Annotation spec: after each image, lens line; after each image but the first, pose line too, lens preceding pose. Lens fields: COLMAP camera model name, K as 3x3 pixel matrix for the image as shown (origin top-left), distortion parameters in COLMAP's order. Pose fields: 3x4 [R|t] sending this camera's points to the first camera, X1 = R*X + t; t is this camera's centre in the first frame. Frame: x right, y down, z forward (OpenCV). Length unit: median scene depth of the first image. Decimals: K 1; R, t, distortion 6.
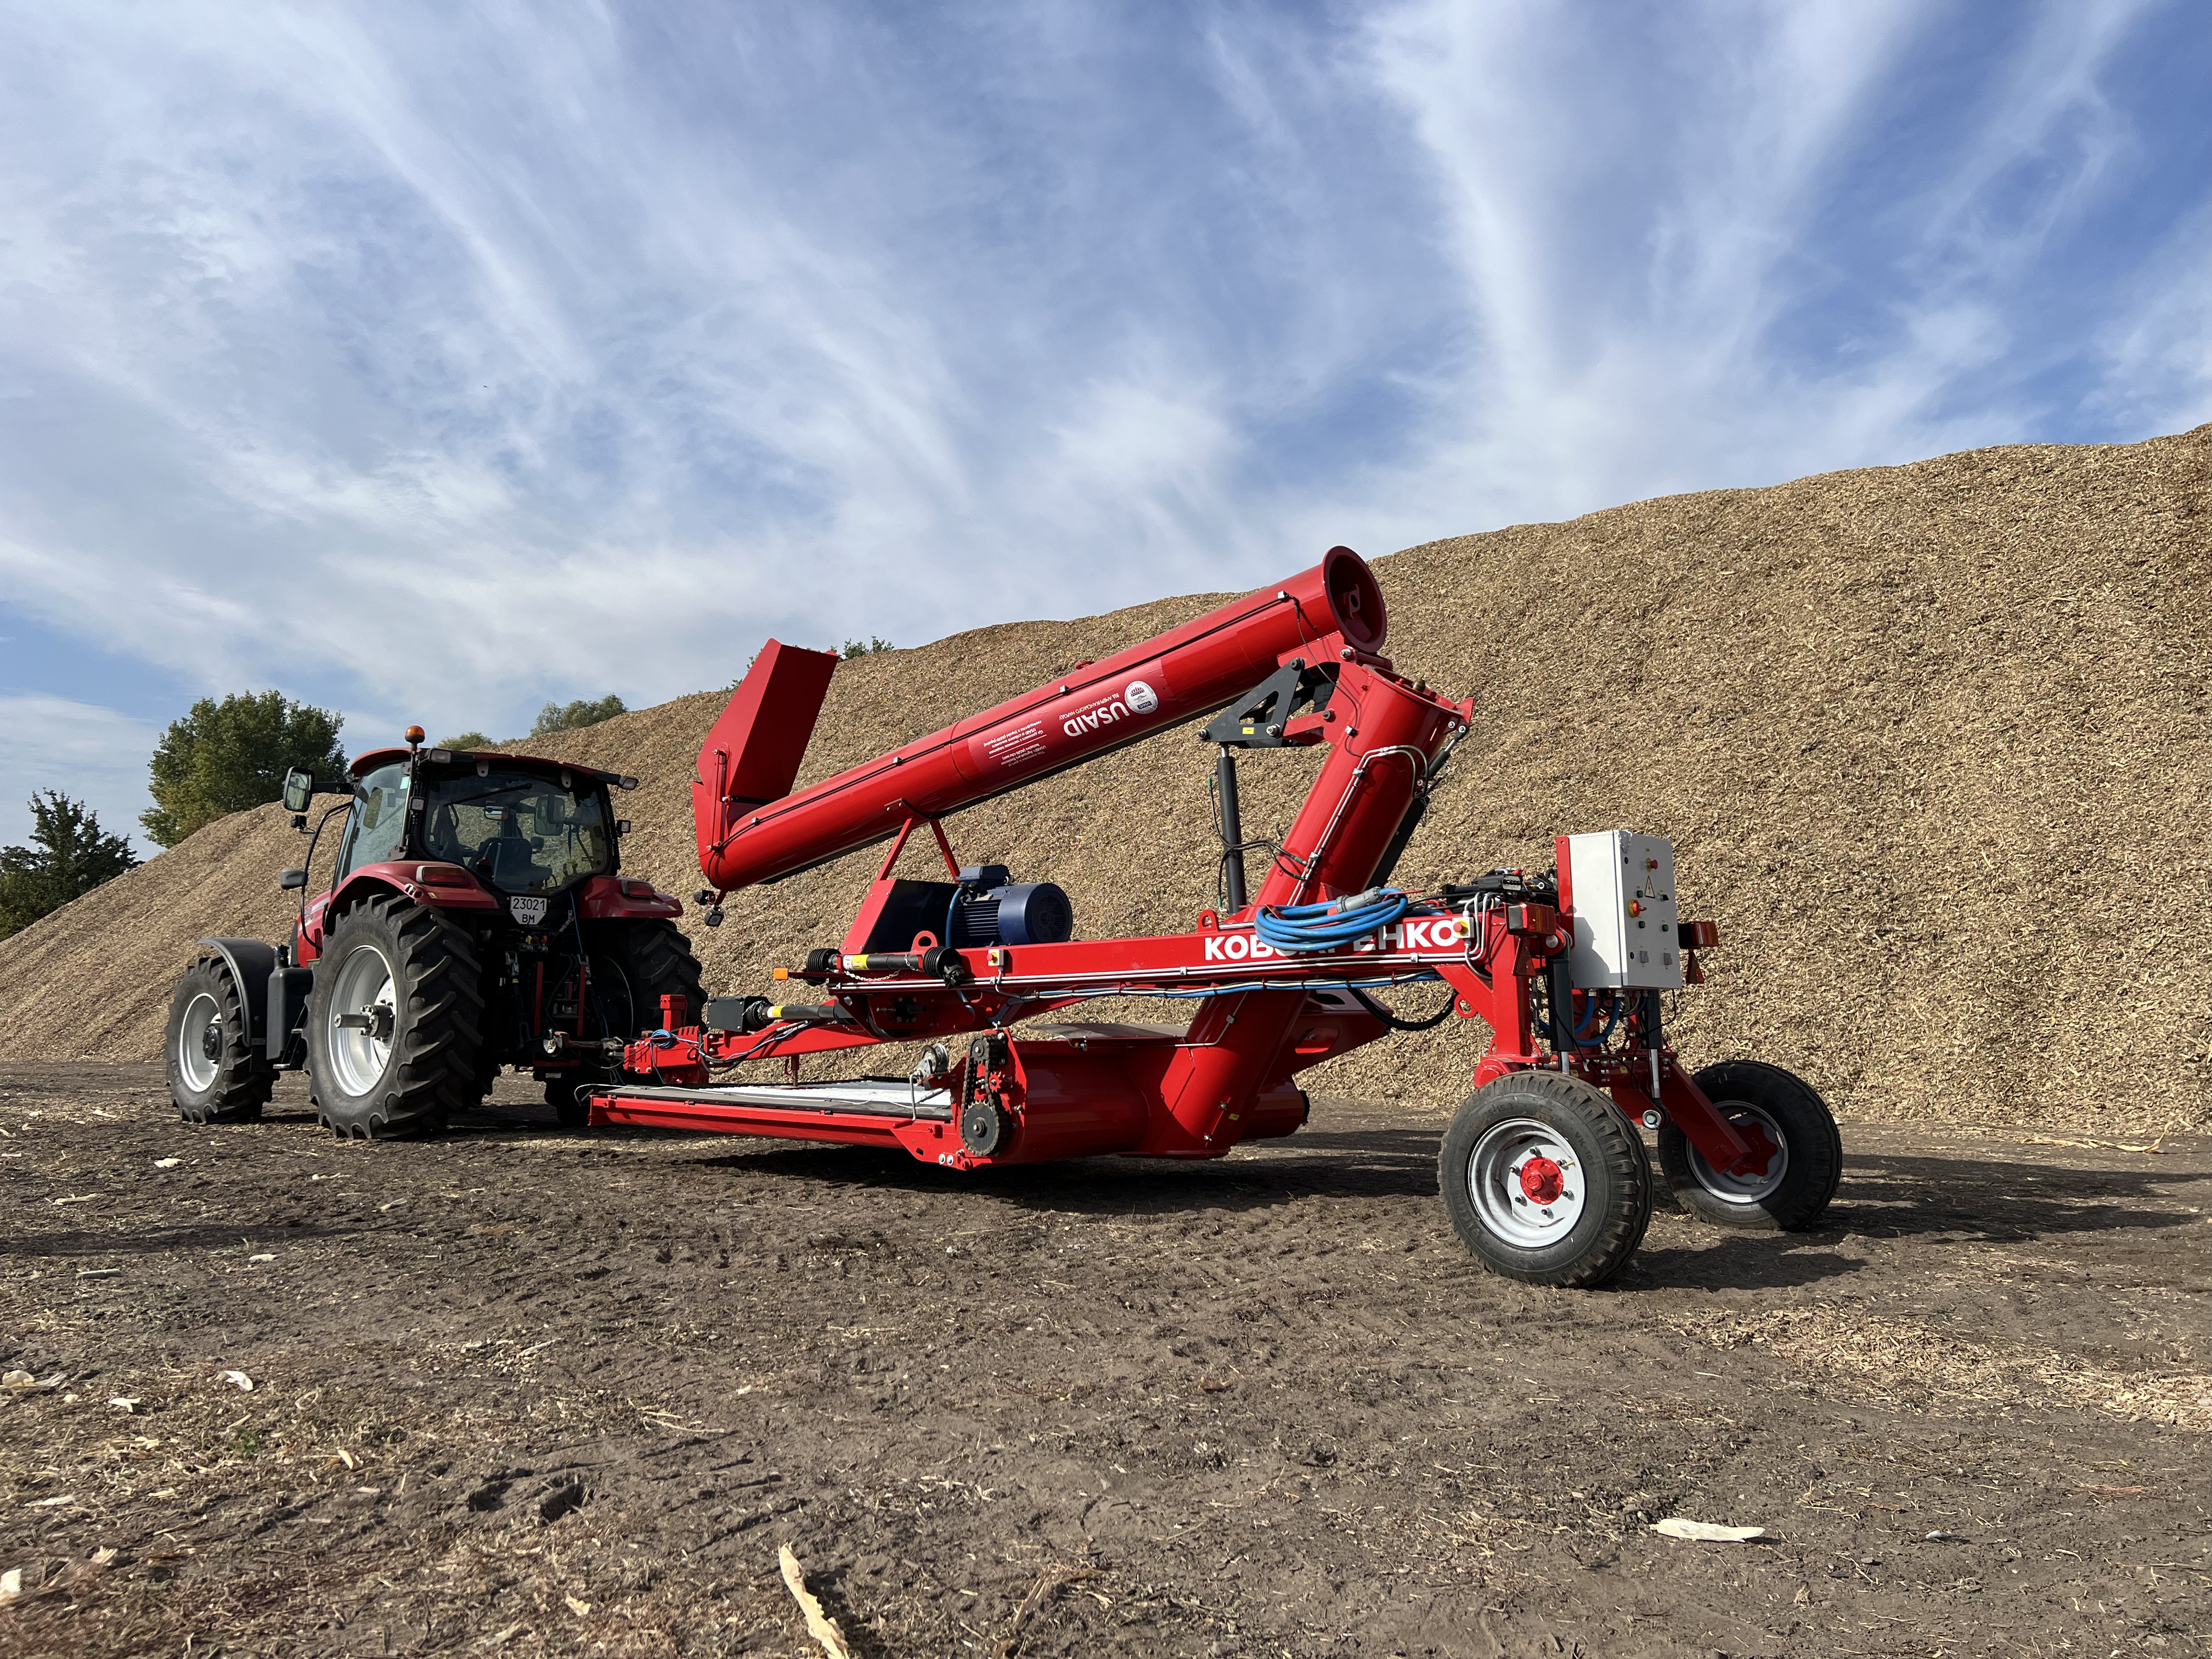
lens RADIAL K [[1664.4, 0, 1095.3], [0, 1664.4, 828.1], [0, 0, 1]] dist [0.058622, -0.064561]
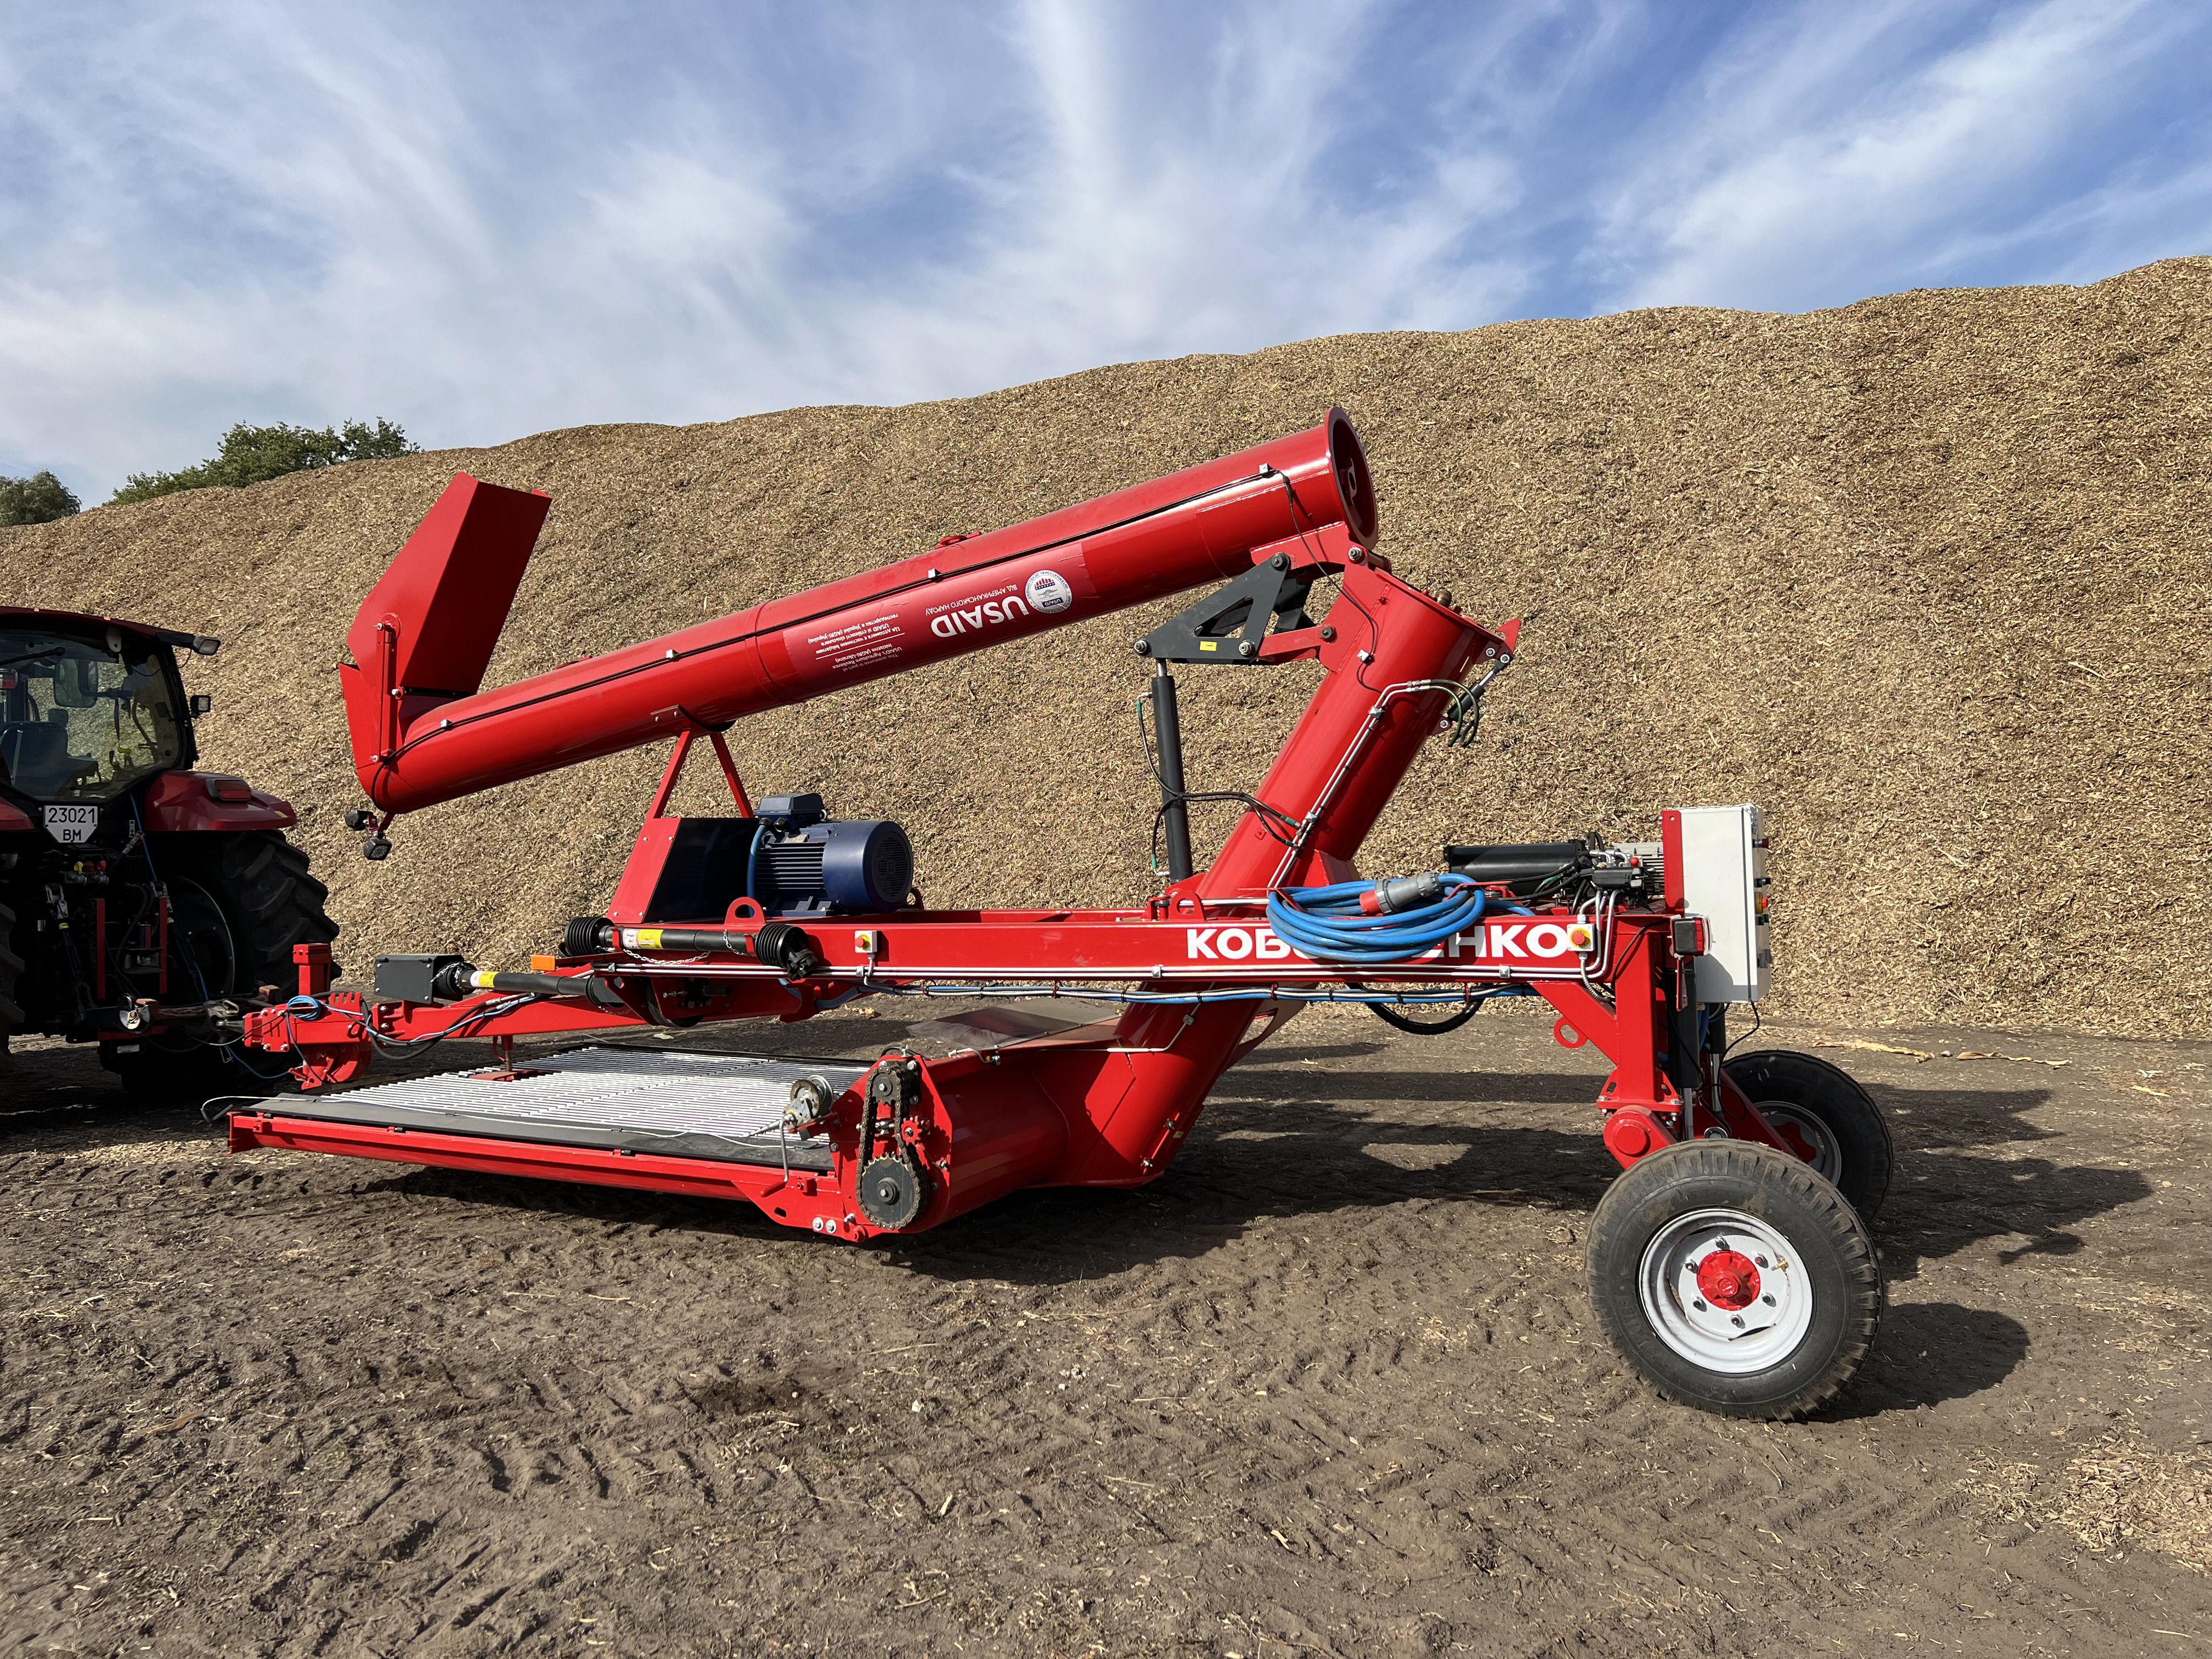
lens RADIAL K [[1666.9, 0, 1117.7], [0, 1666.9, 839.6], [0, 0, 1]] dist [0.058022, -0.070704]
pose [[0.960606, -0.015555, 0.277478, -0.103093], [-0.017370, 0.993120, 0.115806, -0.036707], [-0.277370, -0.116064, 0.953727, 0.168419]]
